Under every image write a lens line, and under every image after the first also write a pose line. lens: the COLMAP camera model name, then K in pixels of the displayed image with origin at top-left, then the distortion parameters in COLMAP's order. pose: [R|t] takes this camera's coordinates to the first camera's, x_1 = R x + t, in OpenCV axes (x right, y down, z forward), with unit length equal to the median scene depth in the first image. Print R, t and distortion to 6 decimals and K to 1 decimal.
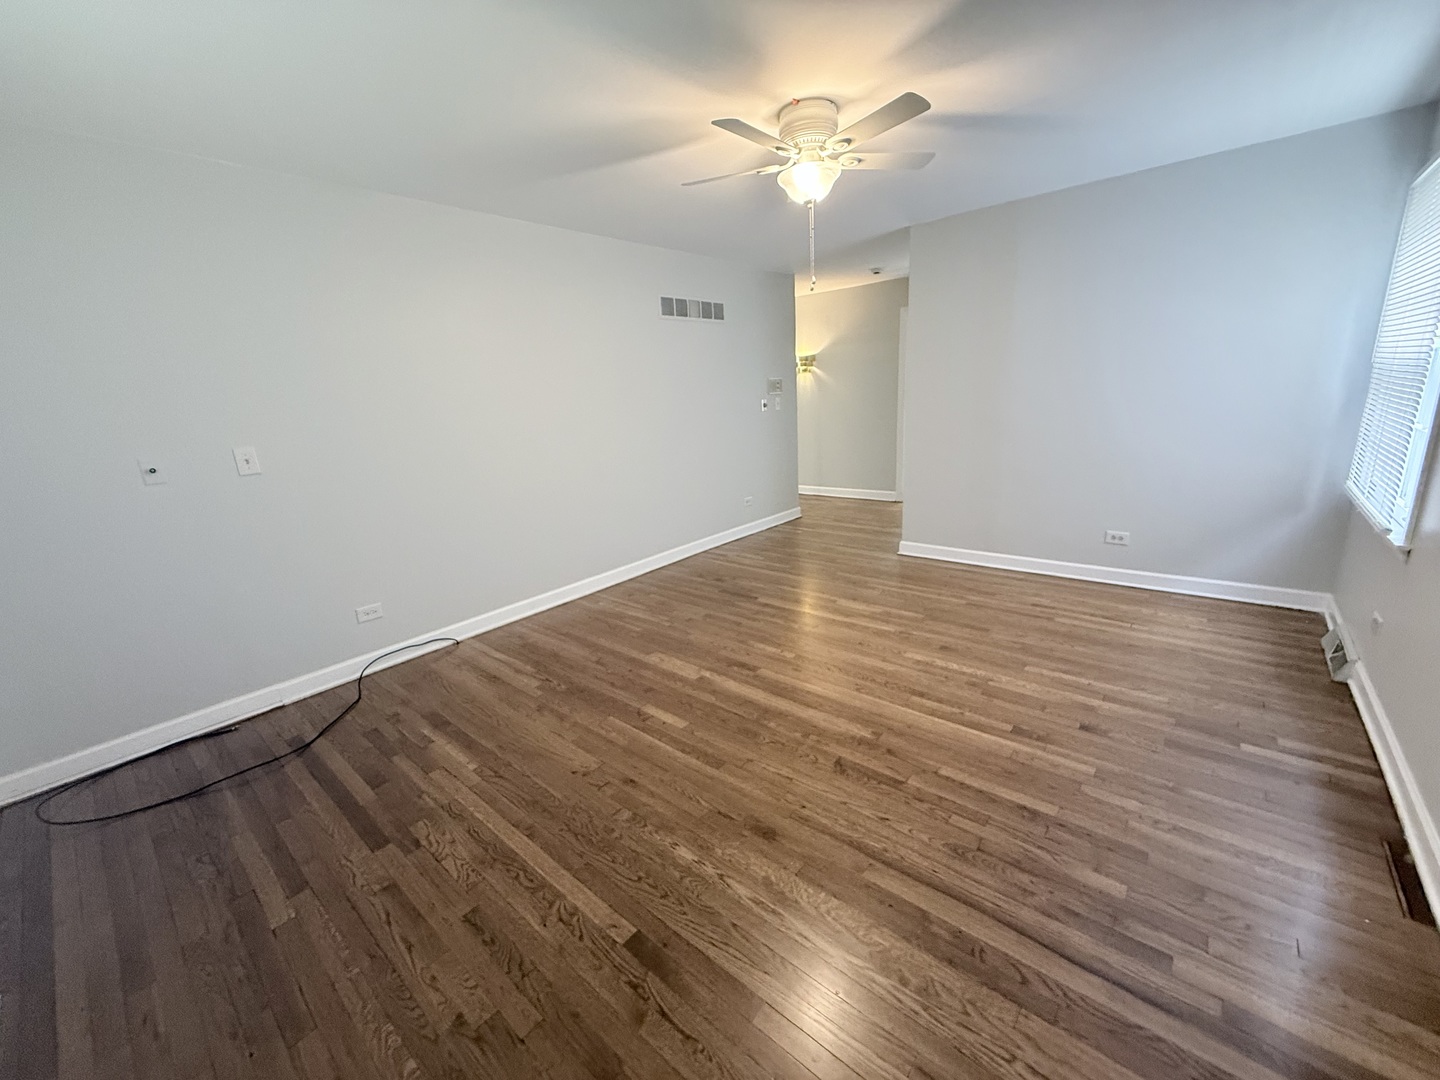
lens RADIAL K [[574.1, 0, 719.5], [0, 574.1, 539.4], [0, 0, 1]] dist [0.001404, -0.000707]
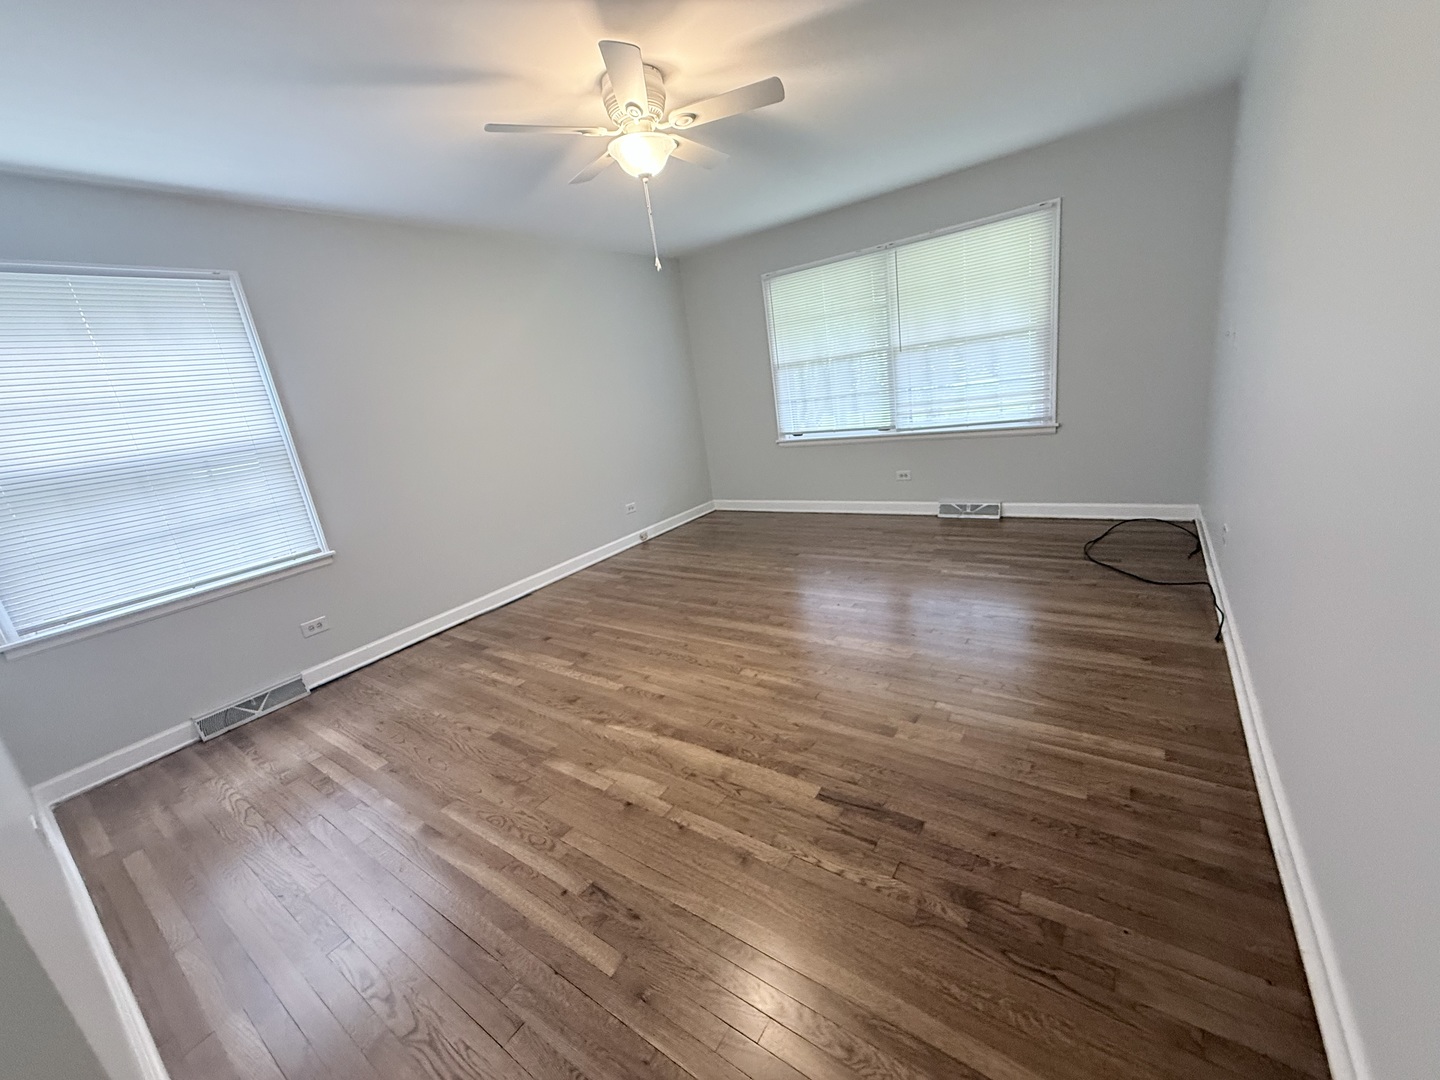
lens RADIAL K [[574.1, 0, 721.5], [0, 574.1, 539.0], [0, 0, 1]] dist [0.001404, -0.000707]
pose [[-0.977313, 0.208089, -0.039487, 0.184710], [0.159440, 0.845525, 0.509574, -0.513366], [0.139424, 0.491717, -0.859520, 1.994832]]
